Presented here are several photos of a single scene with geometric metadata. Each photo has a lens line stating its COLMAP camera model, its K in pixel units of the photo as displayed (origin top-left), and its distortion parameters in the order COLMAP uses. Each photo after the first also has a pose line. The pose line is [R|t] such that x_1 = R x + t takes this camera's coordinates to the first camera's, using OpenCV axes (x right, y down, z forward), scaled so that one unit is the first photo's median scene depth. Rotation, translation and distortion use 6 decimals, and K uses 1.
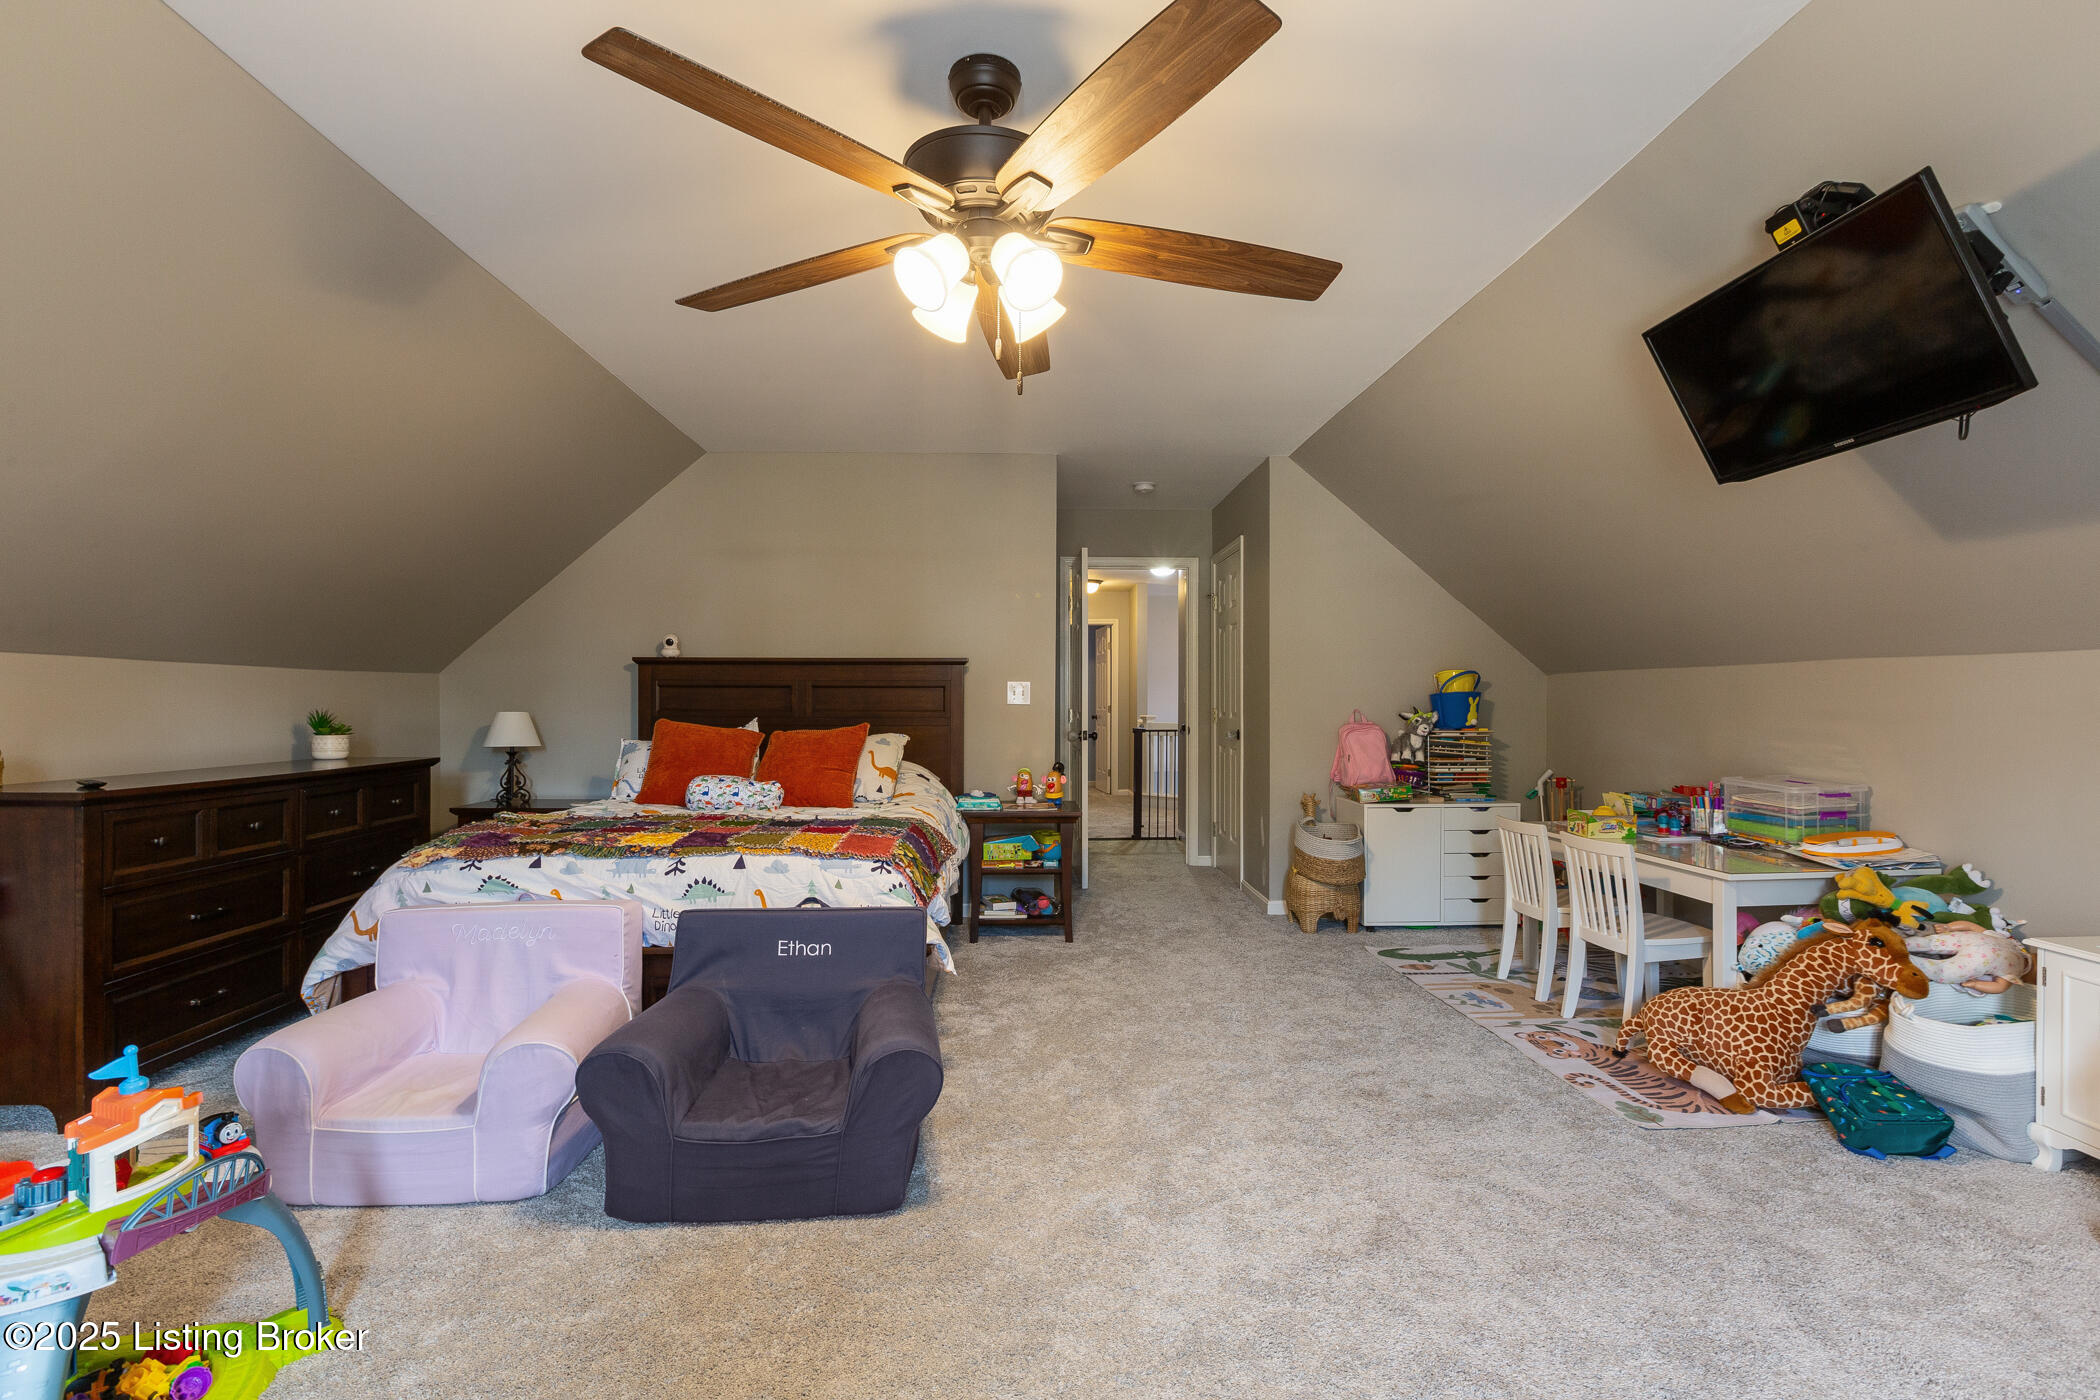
lens RADIAL K [[950.9, 0, 1046.6], [0, 950.9, 701.9], [0, 0, 1]] dist [-0.008511, 0.000452]
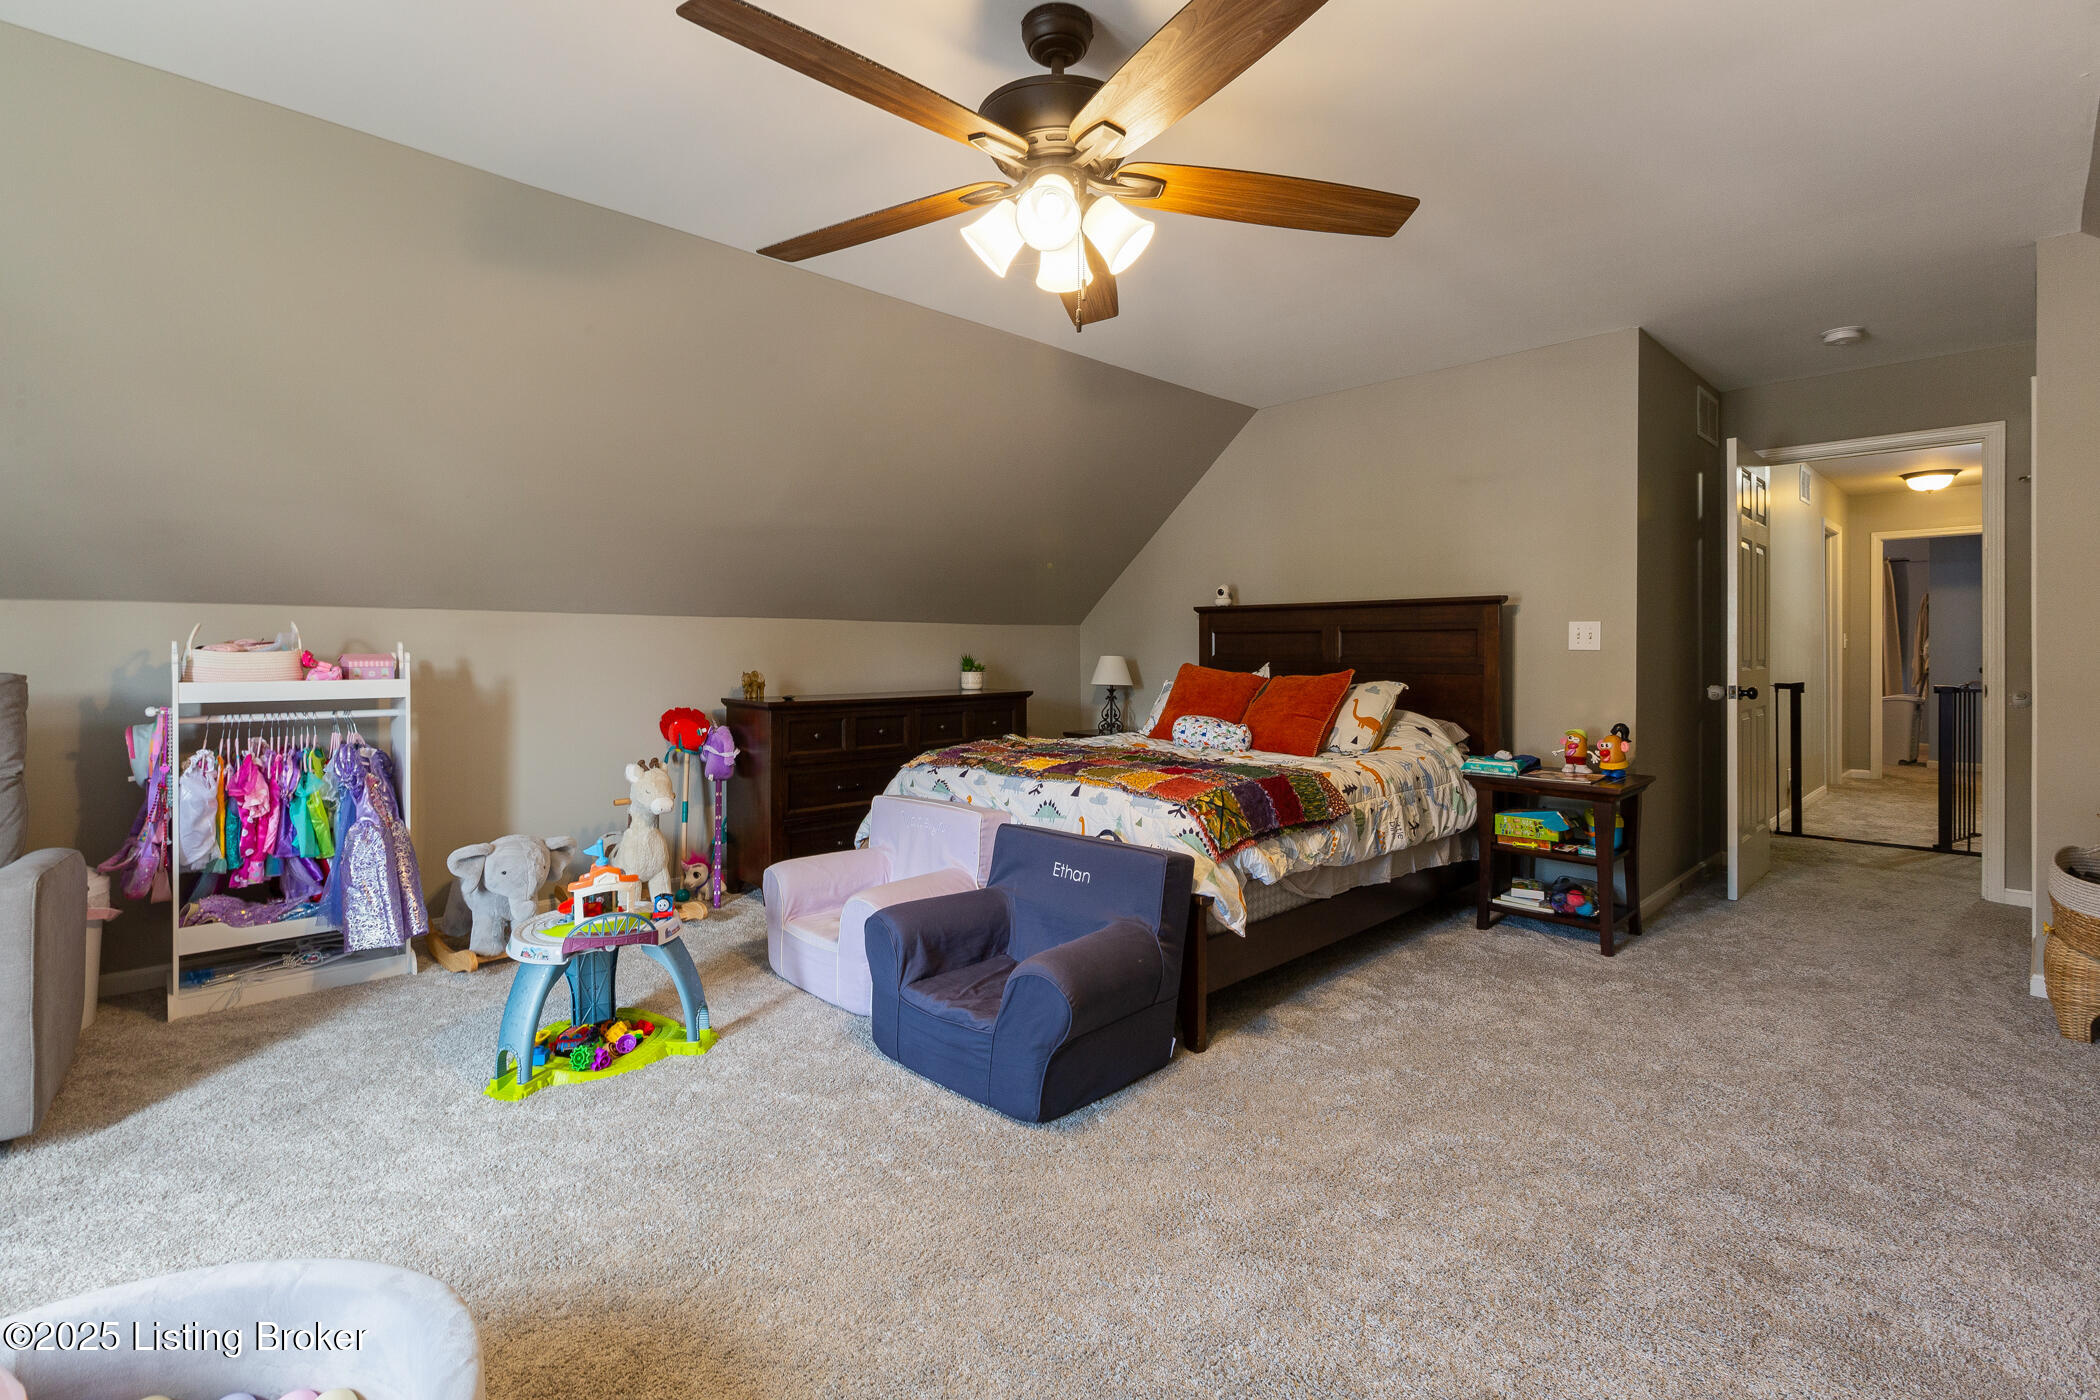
lens RADIAL K [[950.9, 0, 1042.6], [0, 950.9, 649.9], [0, 0, 1]] dist [-0.008511, 0.000452]
pose [[0.662101, 0.000037, -0.749414, 0.346231], [0.000956, 0.999999, 0.000894, 0.001978], [0.749414, -0.001308, 0.662101, 0.163214]]
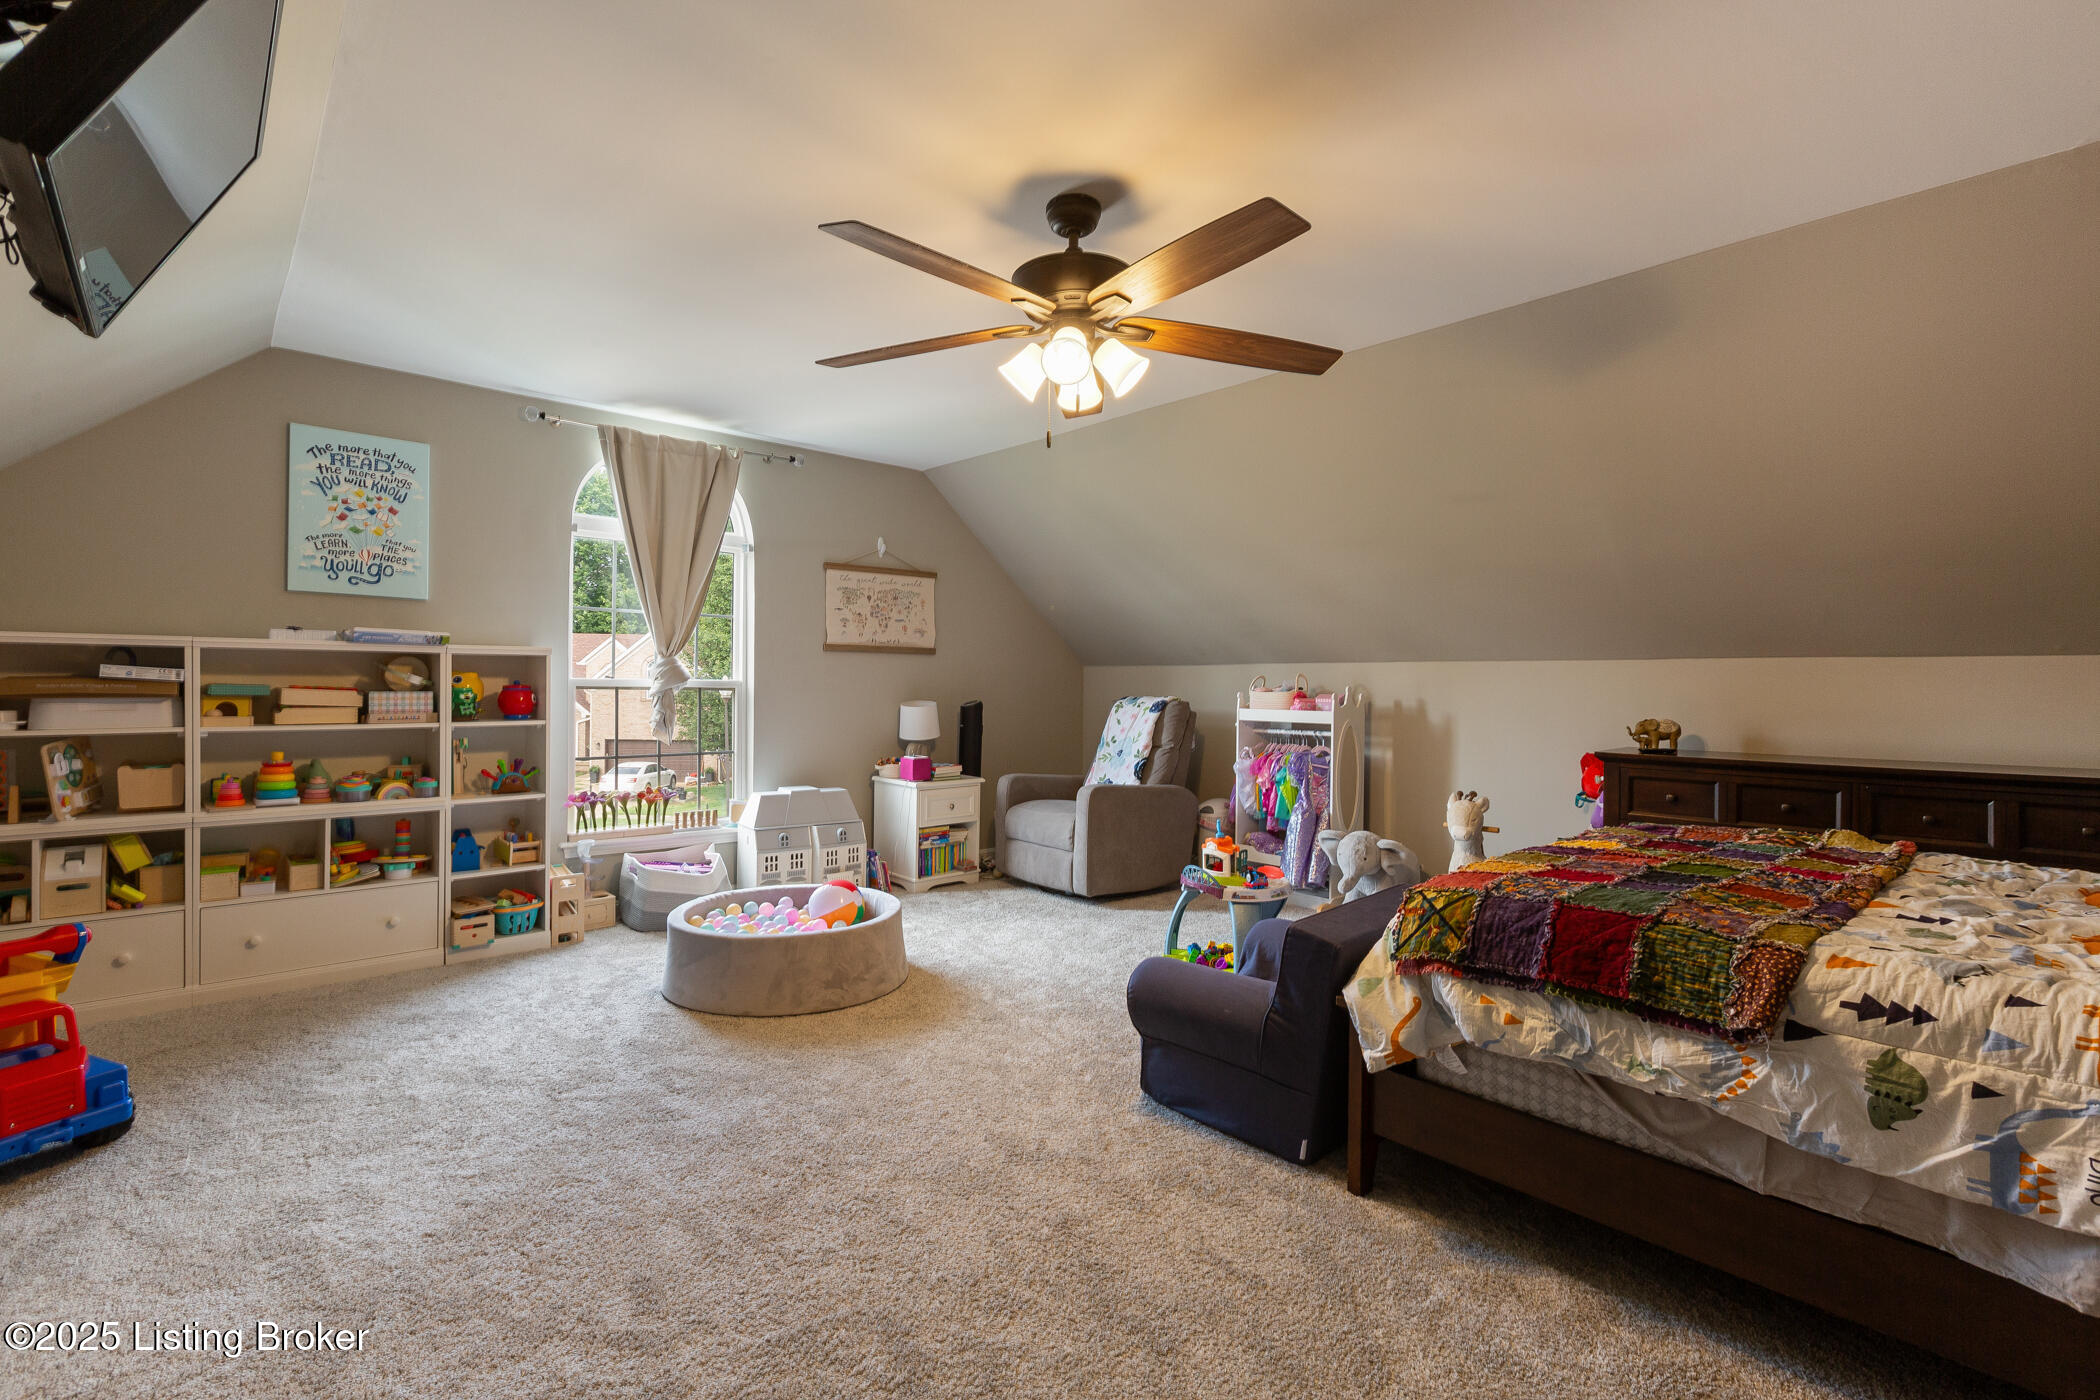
lens RADIAL K [[950.9, 0, 1097.5], [0, 950.9, 688.5], [0, 0, 1]] dist [-0.008511, 0.000452]
pose [[-0.757808, -0.009165, -0.652413, 0.382157], [-0.011745, 0.999931, -0.000404, 0.001999], [0.652371, 0.007356, -0.757864, 1.024121]]
